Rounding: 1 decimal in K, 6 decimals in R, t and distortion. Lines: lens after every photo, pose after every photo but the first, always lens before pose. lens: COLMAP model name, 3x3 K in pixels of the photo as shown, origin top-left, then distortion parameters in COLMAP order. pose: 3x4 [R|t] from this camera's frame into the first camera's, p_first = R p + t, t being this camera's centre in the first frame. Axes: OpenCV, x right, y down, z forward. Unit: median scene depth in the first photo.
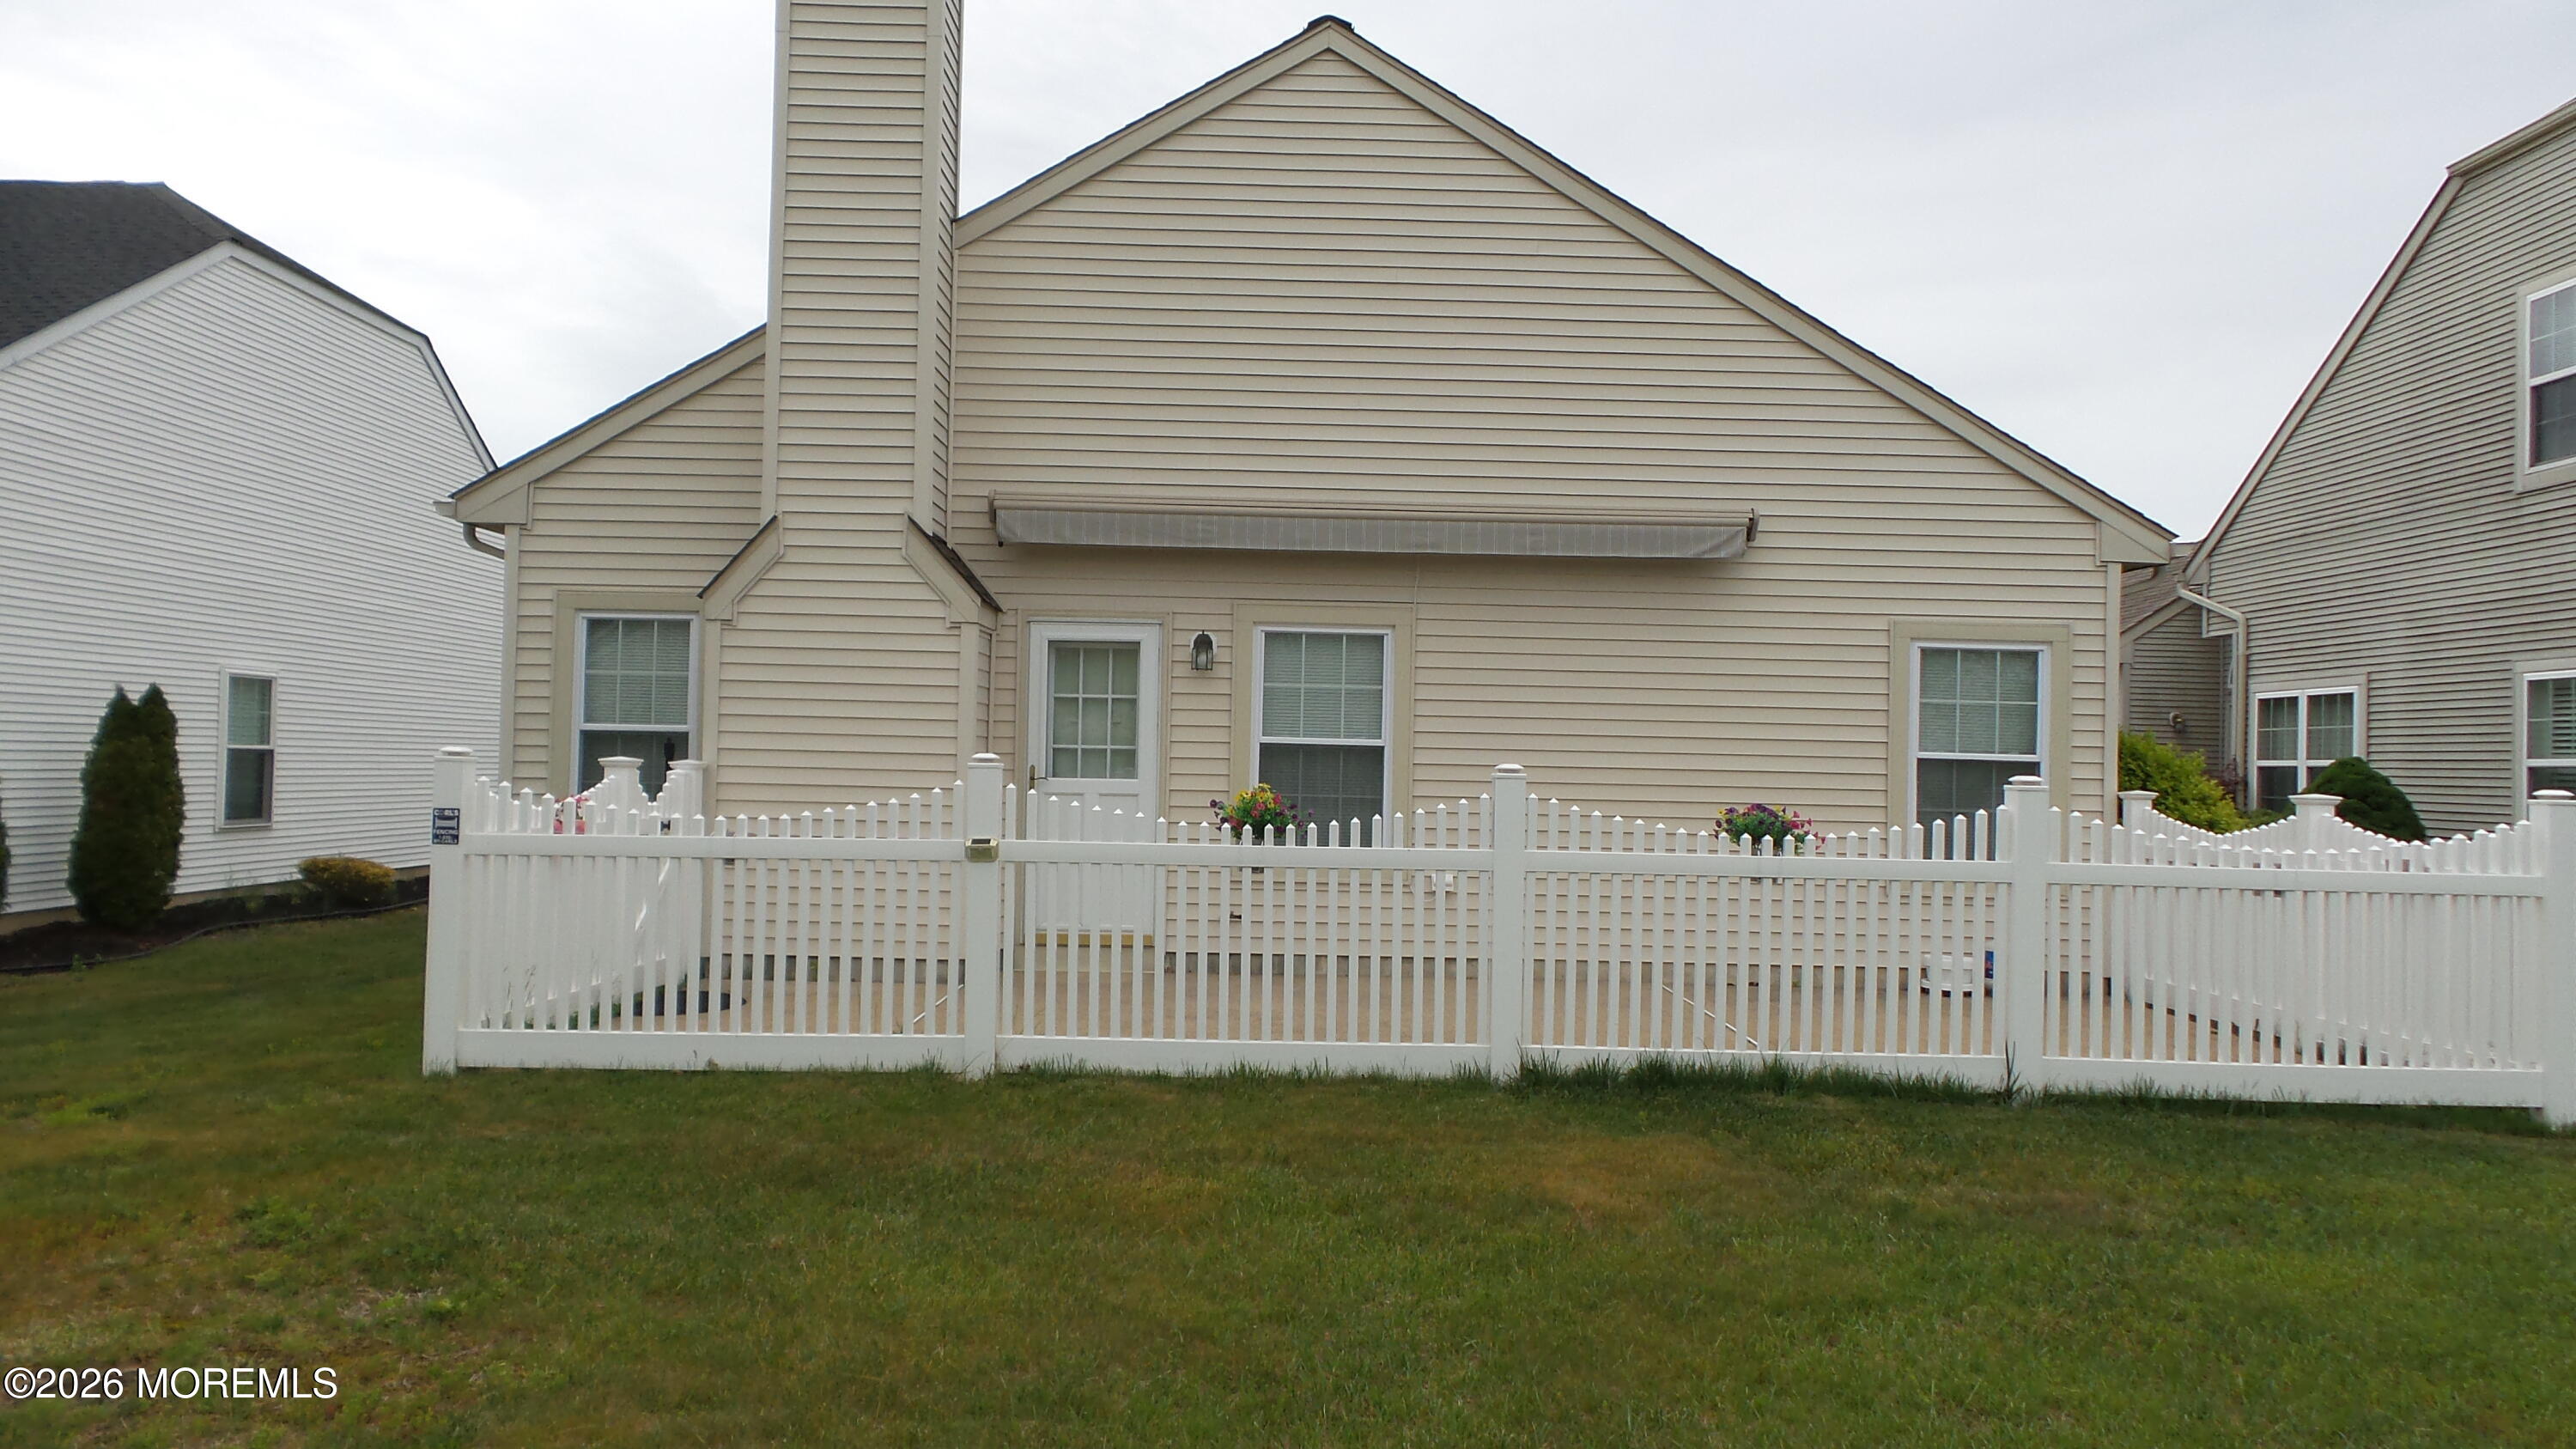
lens RADIAL K [[1797.9, 0, 1295.6], [0, 1797.9, 716.2], [0, 0, 1]] dist [-0.000202, 0.009489]
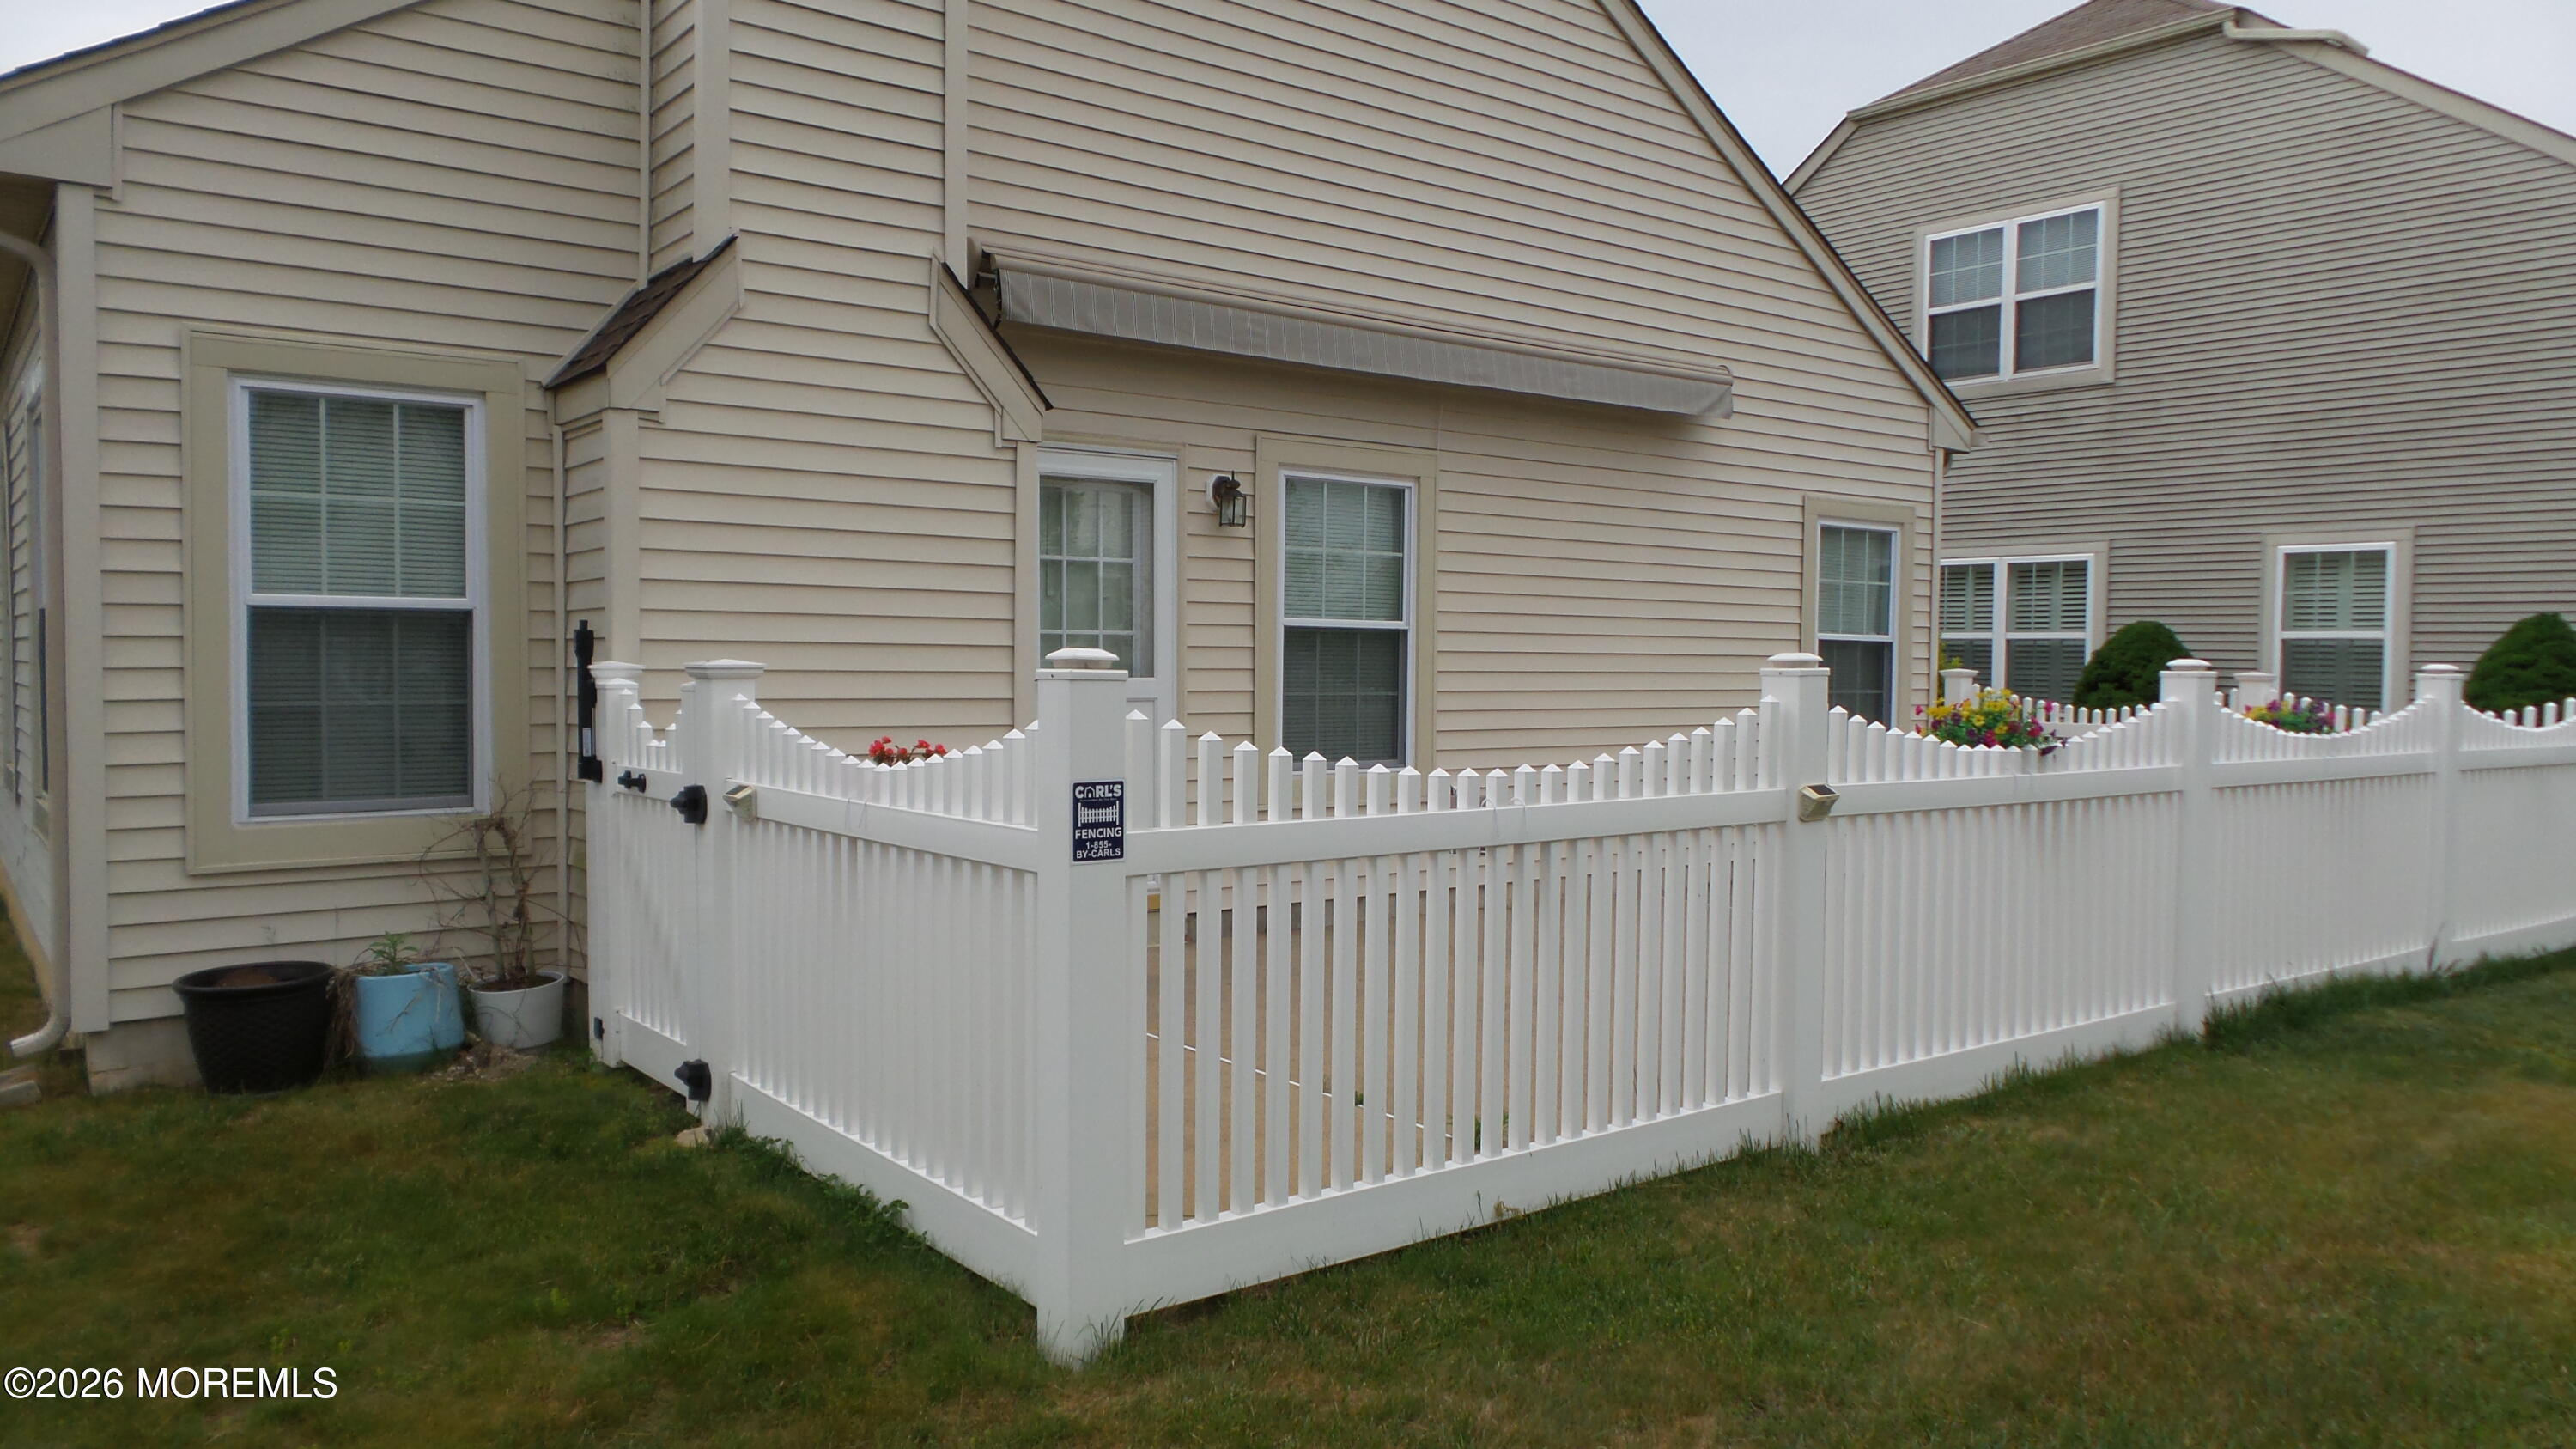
lens RADIAL K [[1797.9, 0, 1292.8], [0, 1797.9, 726.7], [0, 0, 1]] dist [-0.000202, 0.009489]
pose [[0.806485, -0.034238, 0.590262, -0.463377], [-0.012492, 0.997112, 0.074905, 0.000603], [-0.591122, -0.067783, 0.803729, 0.391565]]
